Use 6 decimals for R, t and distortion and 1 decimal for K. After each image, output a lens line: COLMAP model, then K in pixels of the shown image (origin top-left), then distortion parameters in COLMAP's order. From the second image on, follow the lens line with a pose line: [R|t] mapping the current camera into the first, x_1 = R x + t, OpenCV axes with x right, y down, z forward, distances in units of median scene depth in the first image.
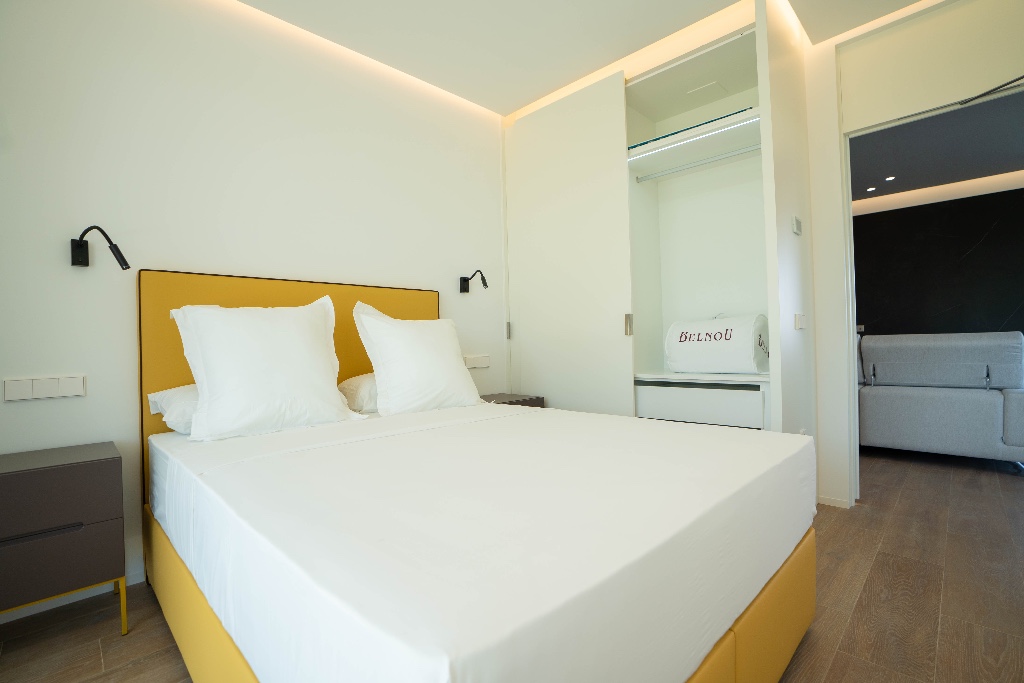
lens RADIAL K [[470.8, 0, 515.5], [0, 470.8, 340.0], [0, 0, 1]] dist [-0.061454, 0.020114]
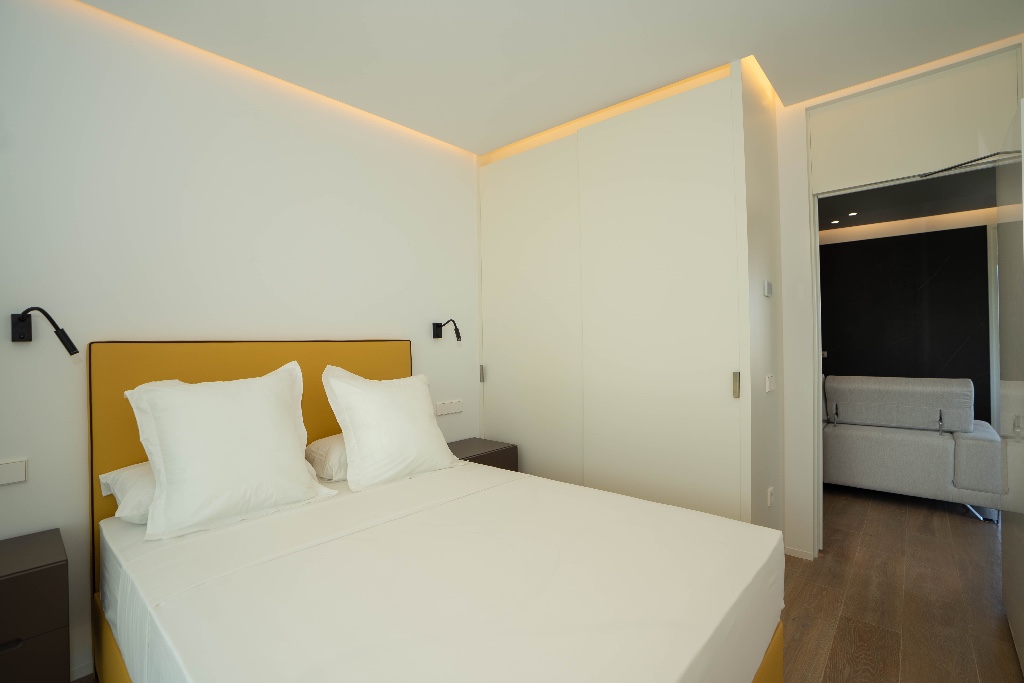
lens RADIAL K [[470.8, 0, 517.3], [0, 470.8, 336.9], [0, 0, 1]] dist [-0.061454, 0.020114]
pose [[0.998016, 0.007884, 0.062458, -0.005266], [-0.007796, 0.999968, -0.001647, -0.147327], [-0.062469, 0.001157, 0.998046, 0.012935]]
